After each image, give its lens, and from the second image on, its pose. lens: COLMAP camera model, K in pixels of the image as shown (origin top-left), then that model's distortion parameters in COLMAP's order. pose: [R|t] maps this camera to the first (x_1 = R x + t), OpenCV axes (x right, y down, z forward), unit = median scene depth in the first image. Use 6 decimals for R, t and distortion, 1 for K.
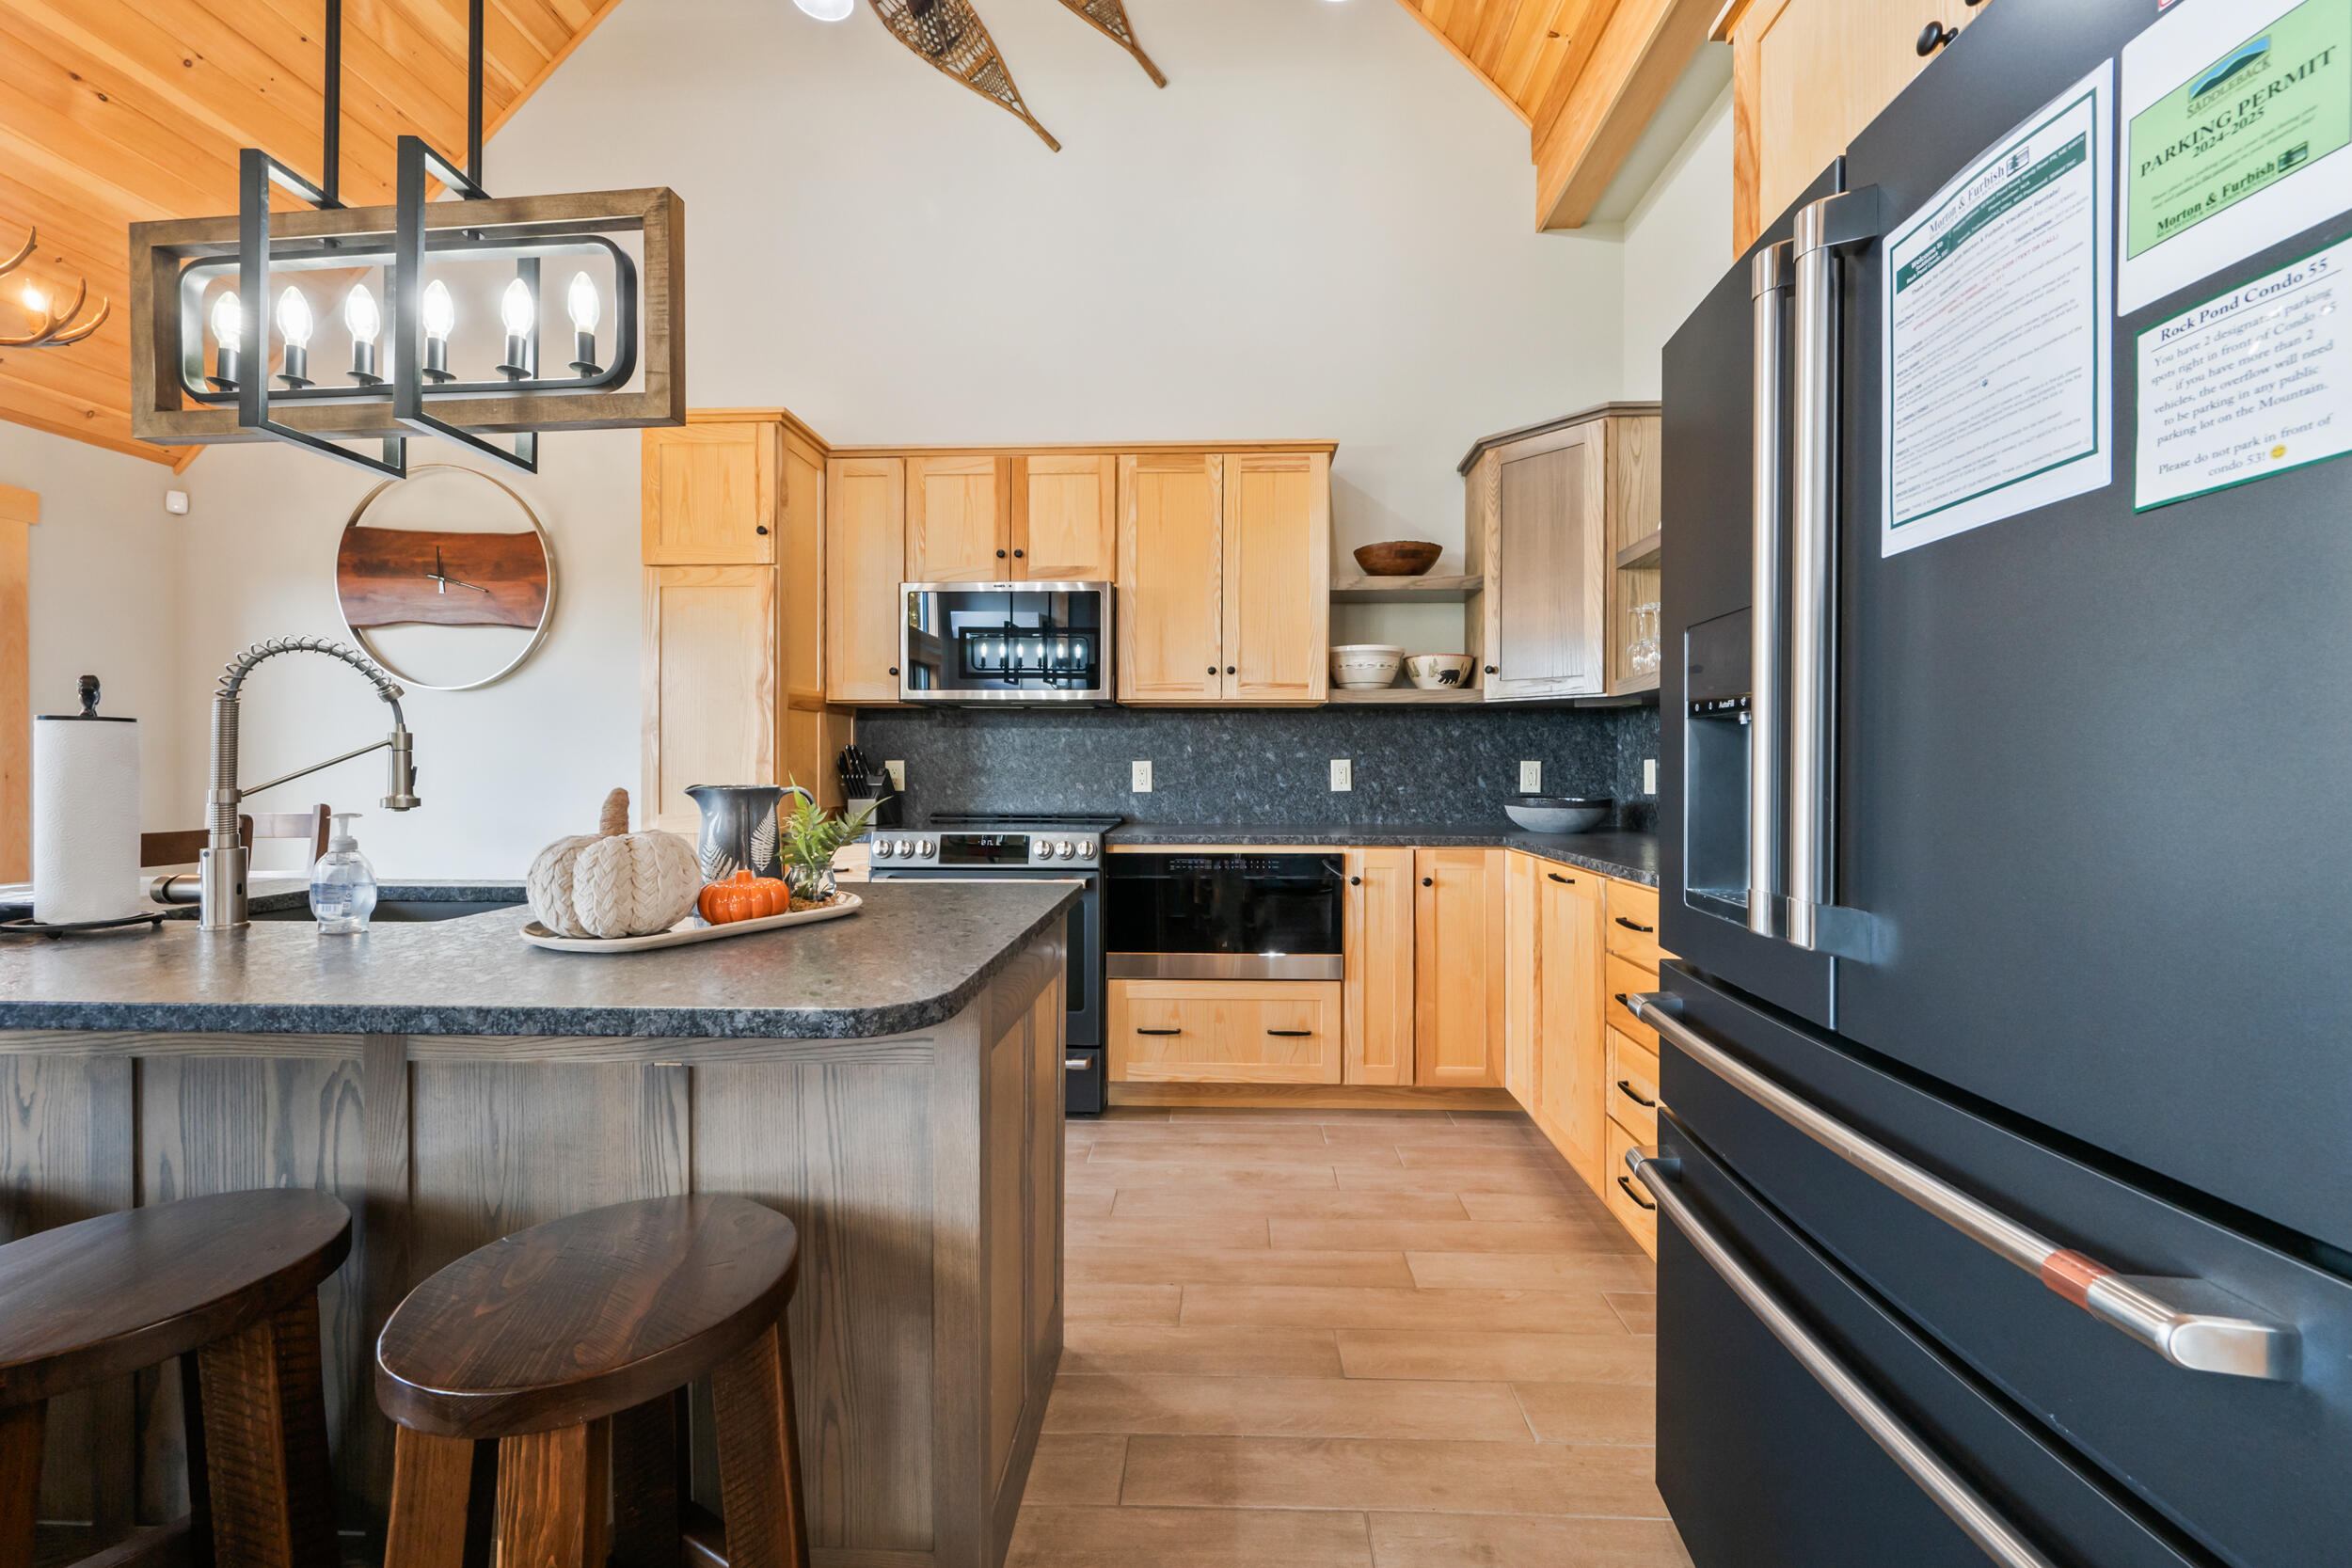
lens RADIAL K [[921.3, 0, 1183.3], [0, 921.3, 764.3], [0, 0, 1]] dist [-0.000046, 0.000044]
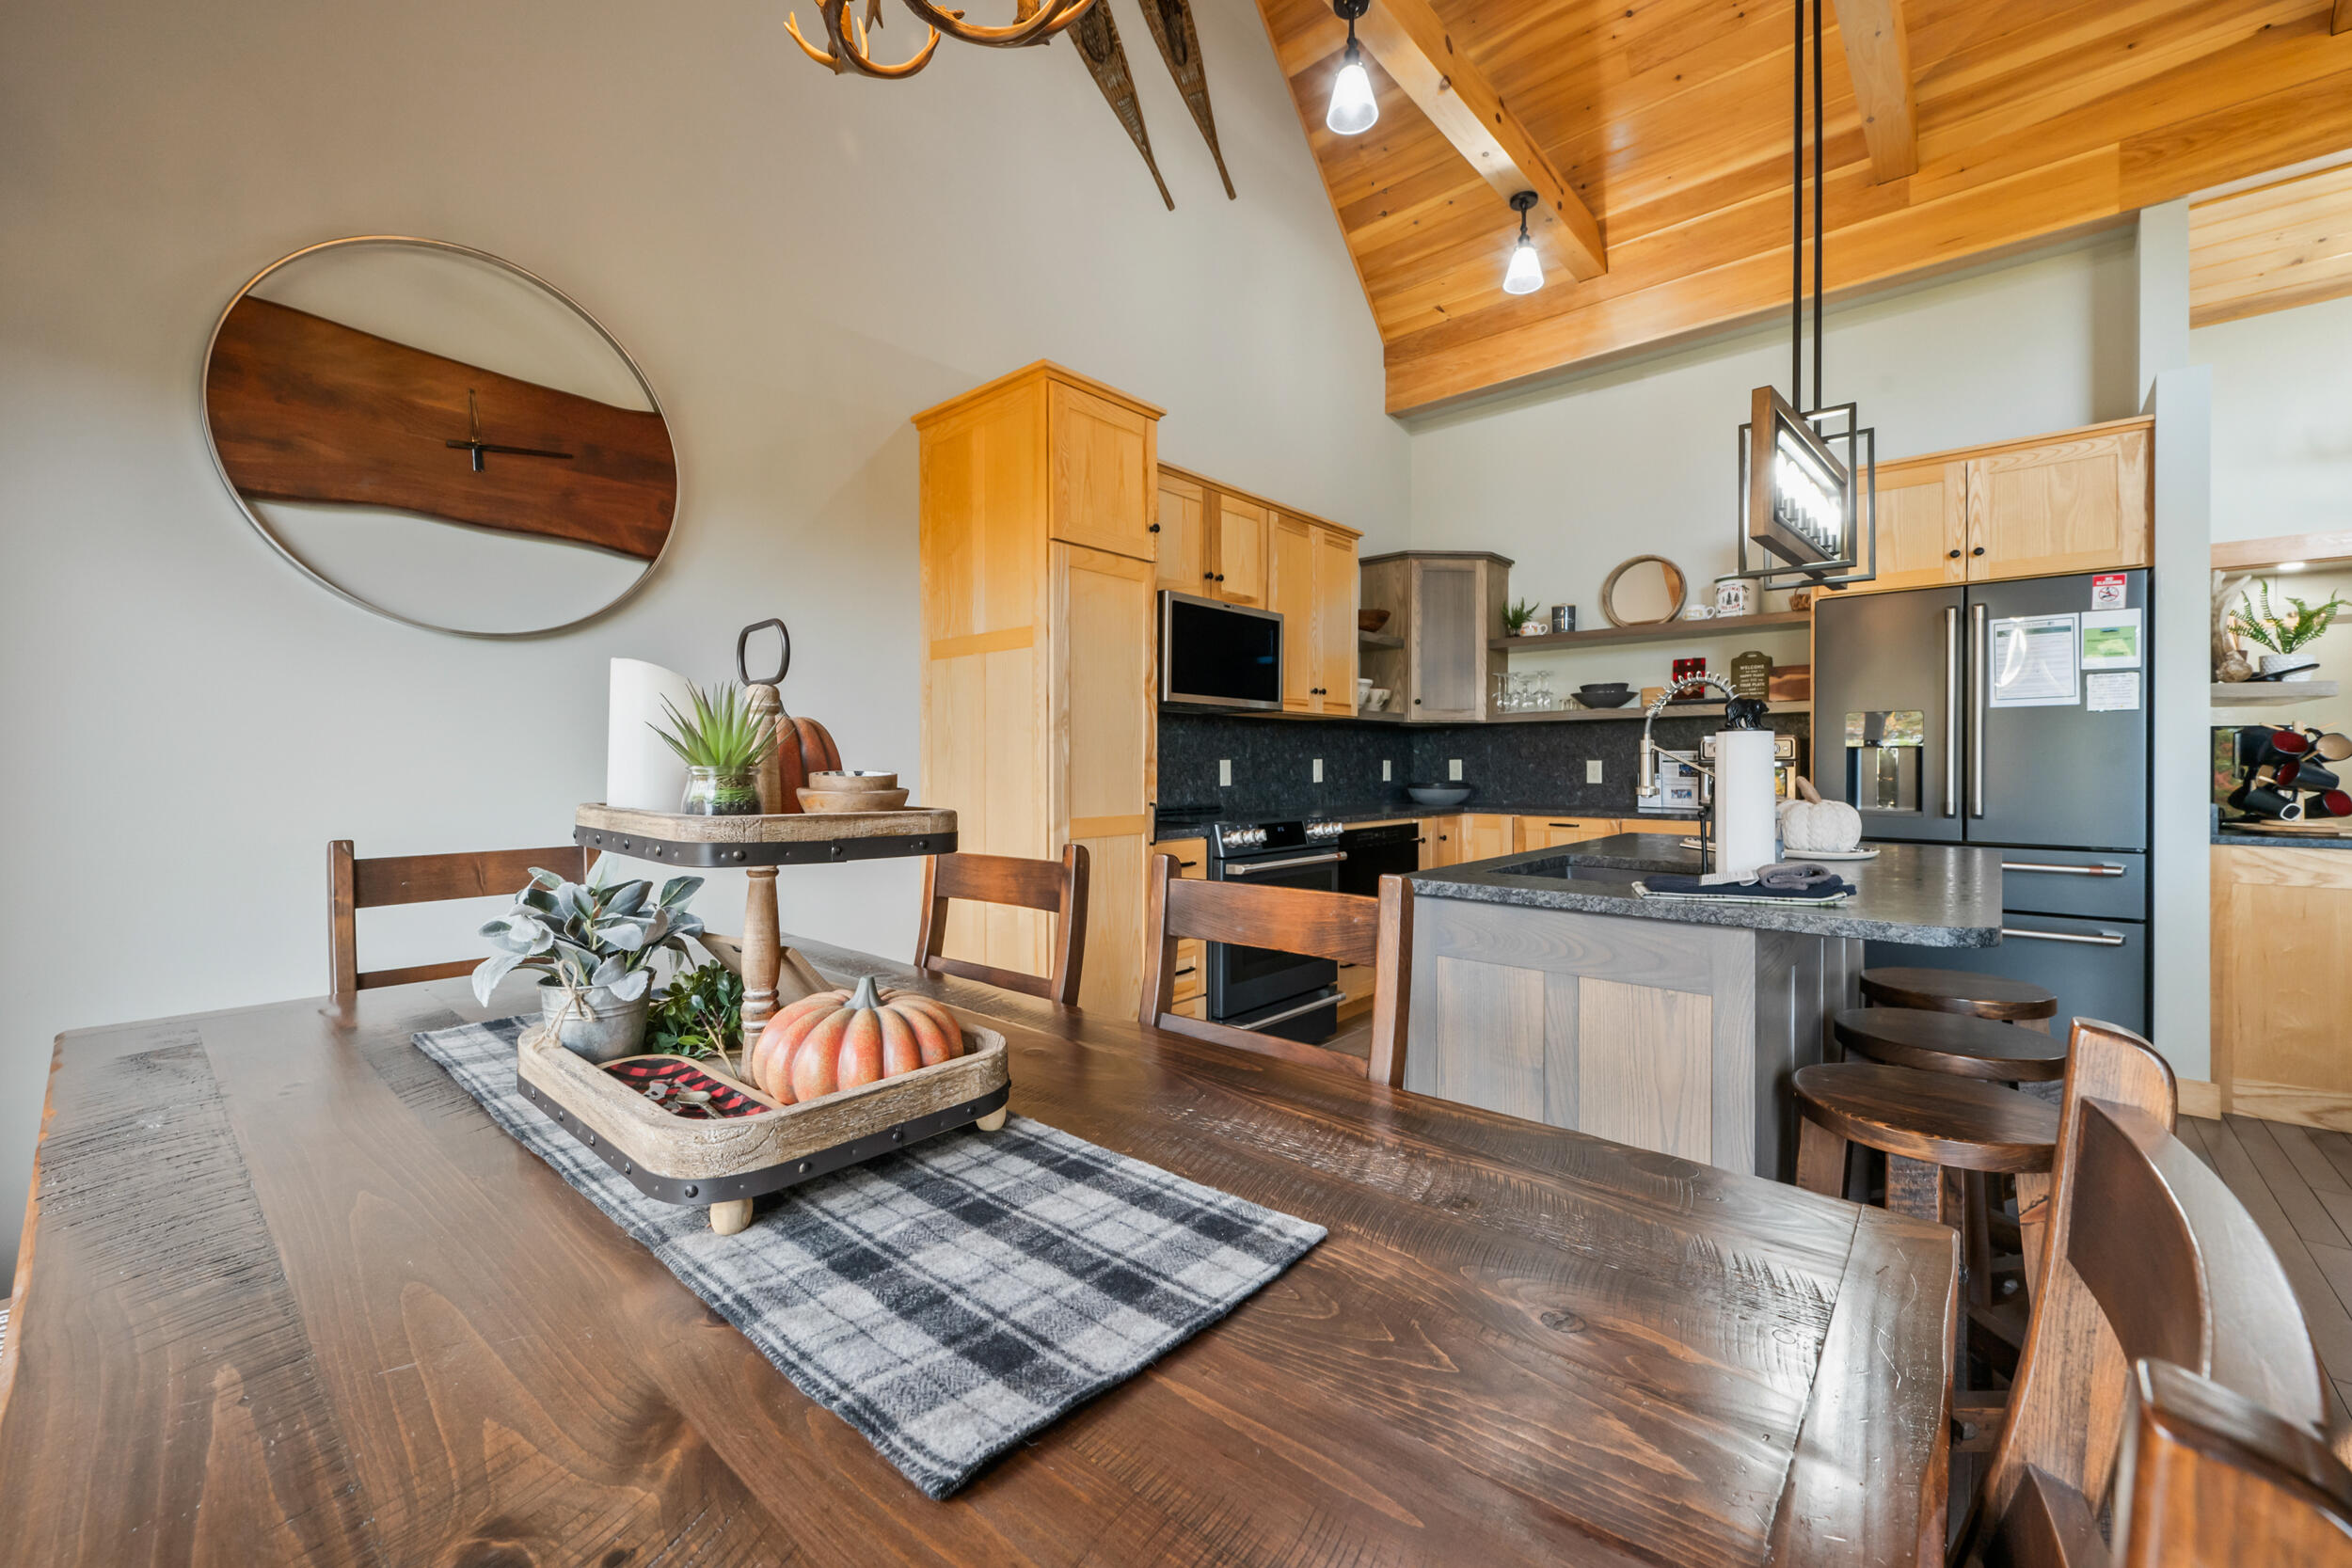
lens RADIAL K [[924.6, 0, 1189.4], [0, 924.6, 761.0], [0, 0, 1]] dist [-0.002323, -0.000185]
pose [[0.630175, 0.000607, 0.776453, -1.087318], [-0.000730, 1.000000, -0.000189, -0.002332], [-0.776453, -0.000447, 0.630175, 0.308712]]
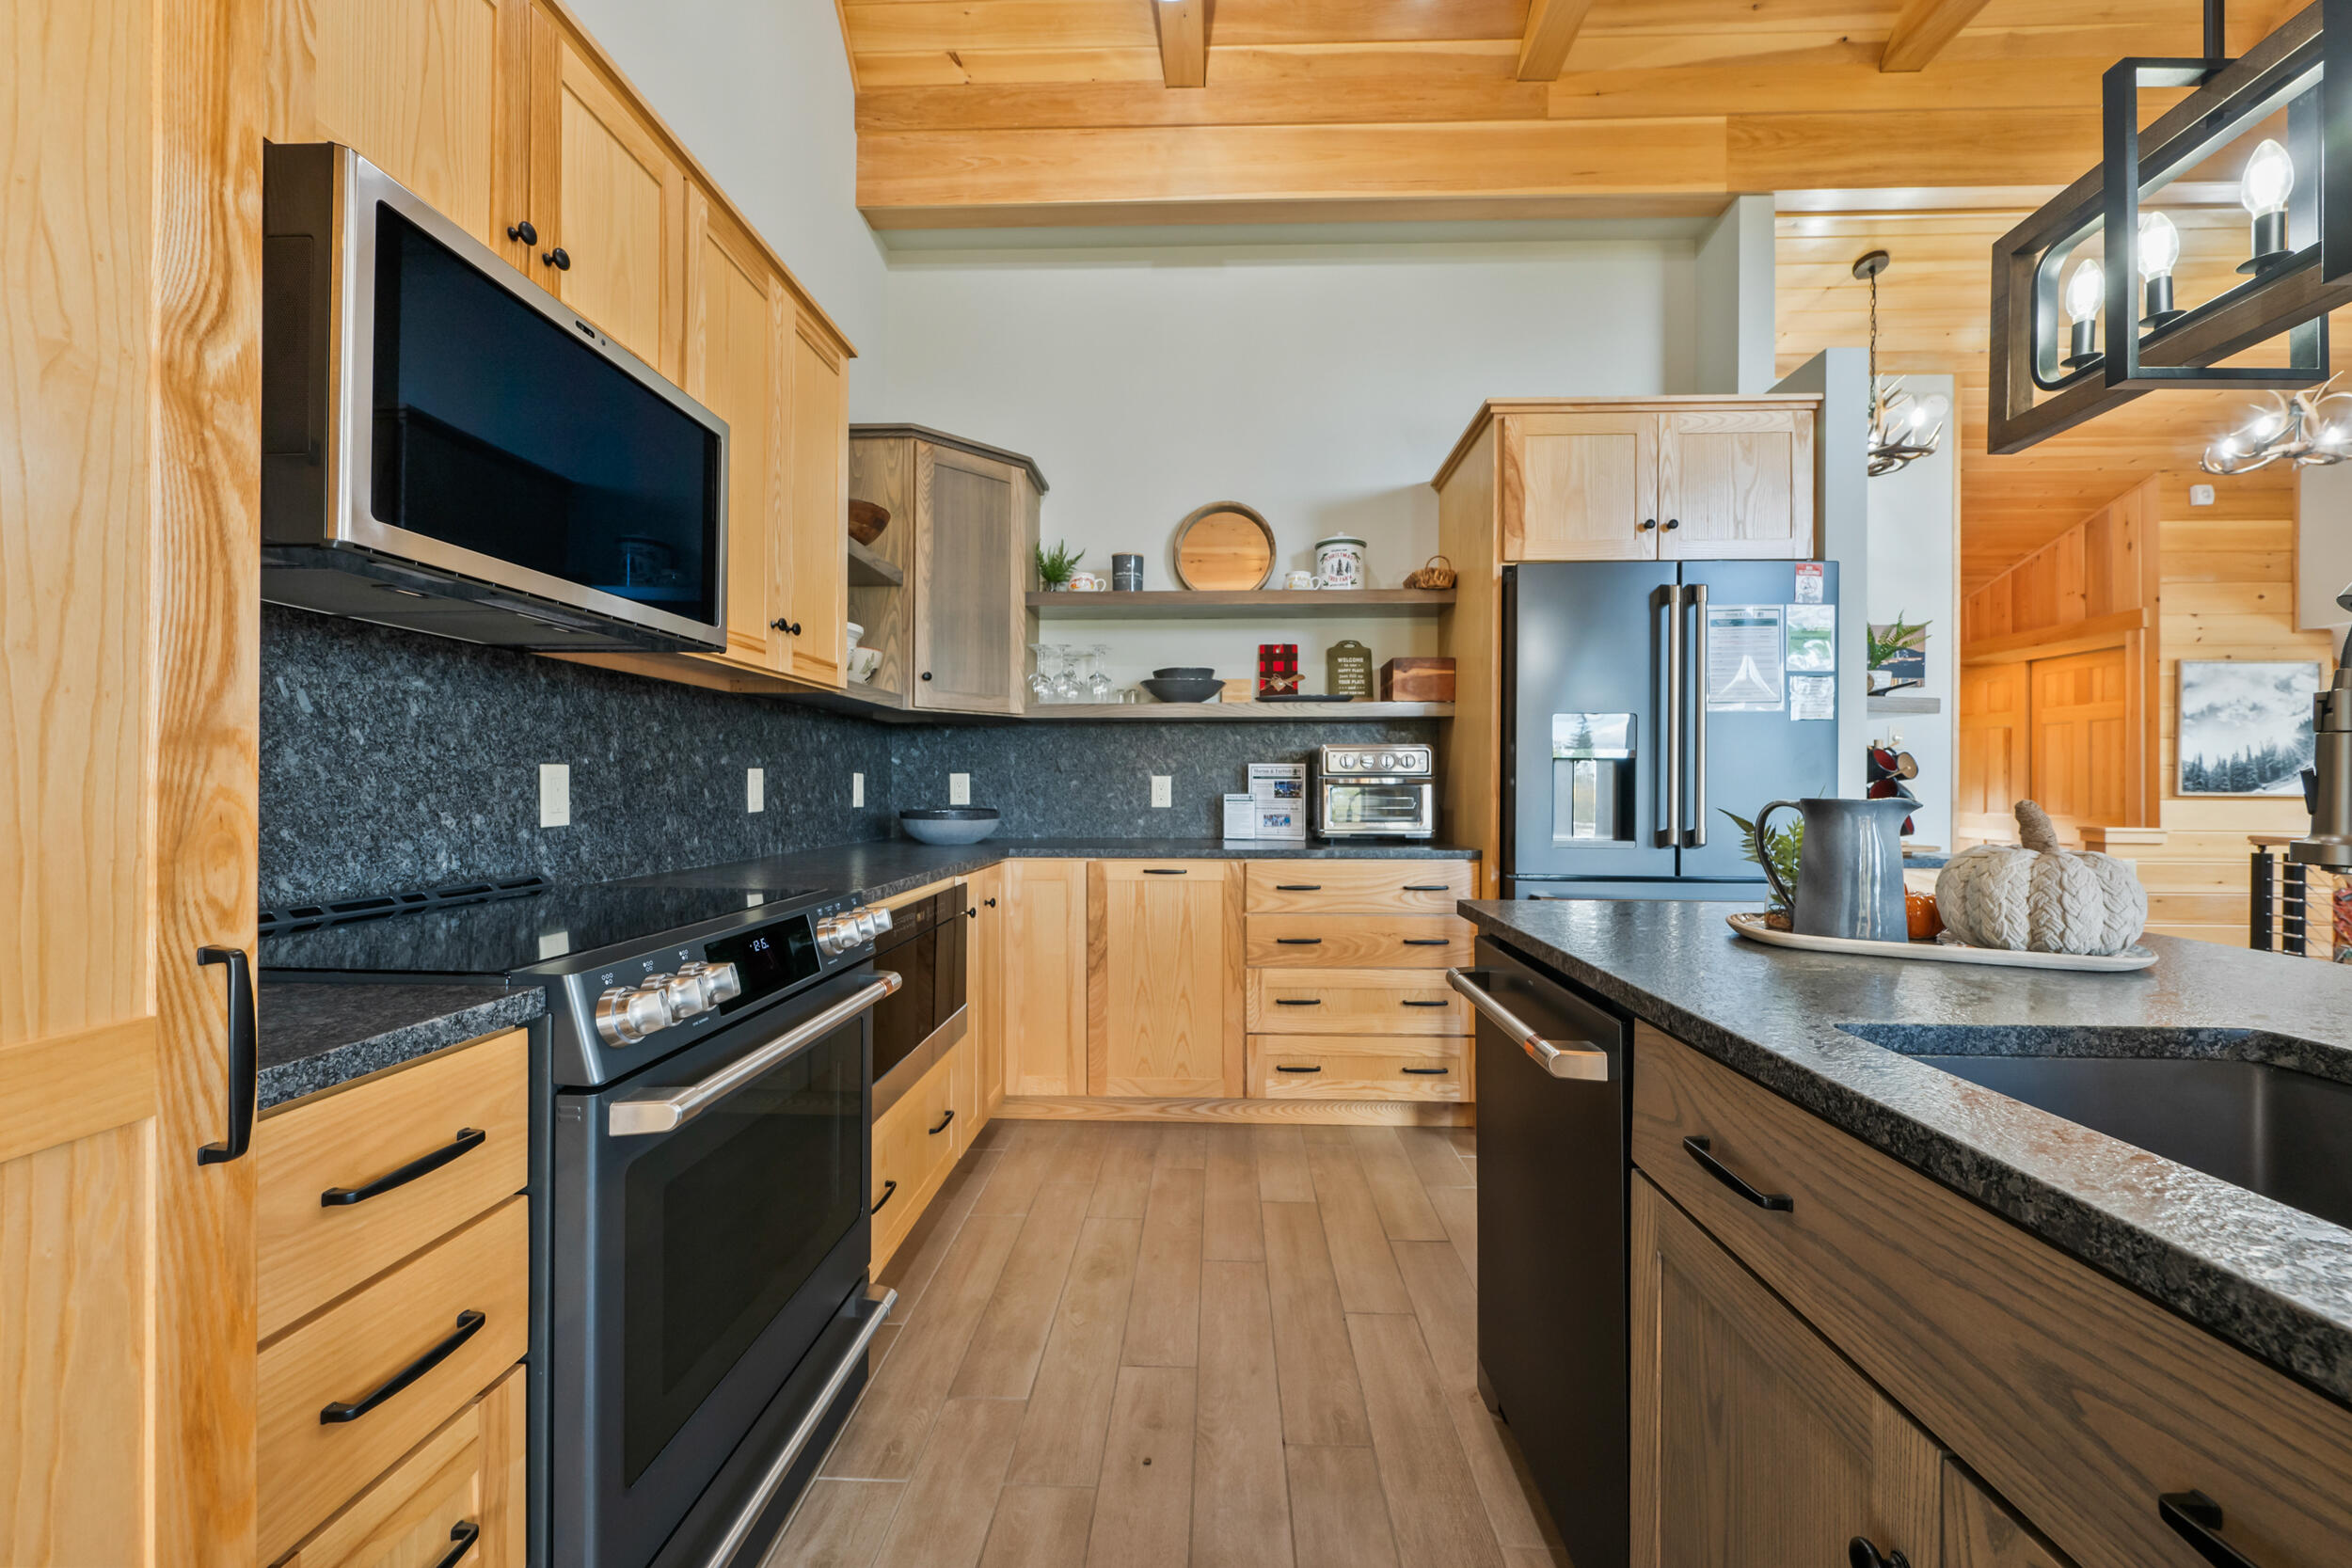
lens RADIAL K [[917.9, 0, 1184.1], [0, 917.9, 787.1], [0, 0, 1]] dist [-0.001274, -0.000058]
pose [[-0.001324, -0.003735, 0.999992, -0.589140], [-0.006008, 0.999975, 0.003727, 0.005034], [-0.999981, -0.006003, -0.001346, 0.717120]]
